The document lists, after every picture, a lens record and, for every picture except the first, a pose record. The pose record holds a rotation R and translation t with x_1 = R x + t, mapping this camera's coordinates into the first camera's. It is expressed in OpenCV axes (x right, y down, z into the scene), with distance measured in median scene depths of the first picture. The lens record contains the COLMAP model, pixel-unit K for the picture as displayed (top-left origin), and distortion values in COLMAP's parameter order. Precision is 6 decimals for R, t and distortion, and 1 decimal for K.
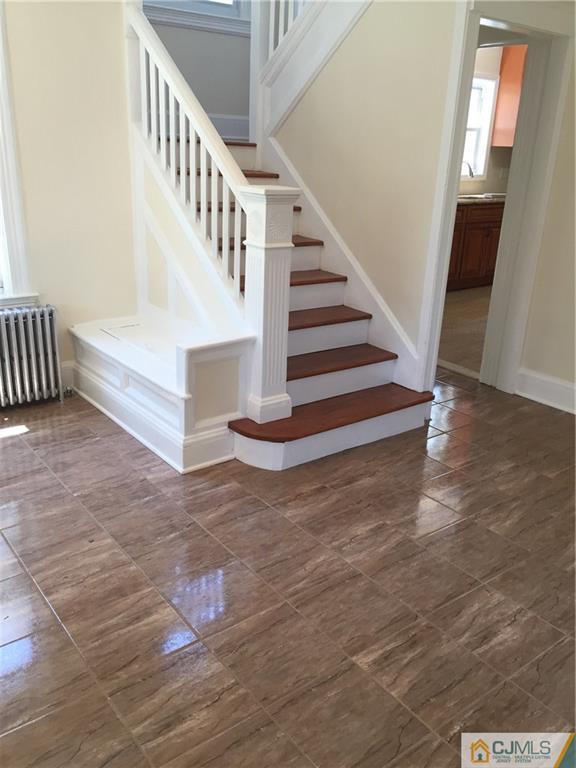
lens RADIAL K [[661.0, 0, 288.9], [0, 661.0, 383.3], [0, 0, 1]] dist [0.079529, -0.099850]
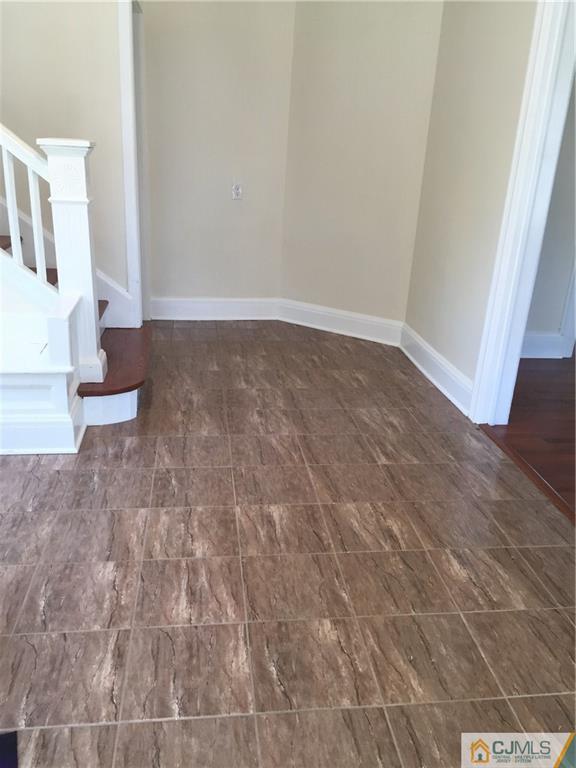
lens RADIAL K [[661.0, 0, 285.9], [0, 661.0, 382.4], [0, 0, 1]] dist [0.079529, -0.099850]
pose [[0.510311, -0.310059, 0.802151, -0.905724], [0.267946, 0.943640, 0.194288, -0.076462], [-0.817183, 0.115785, 0.564629, 0.262095]]
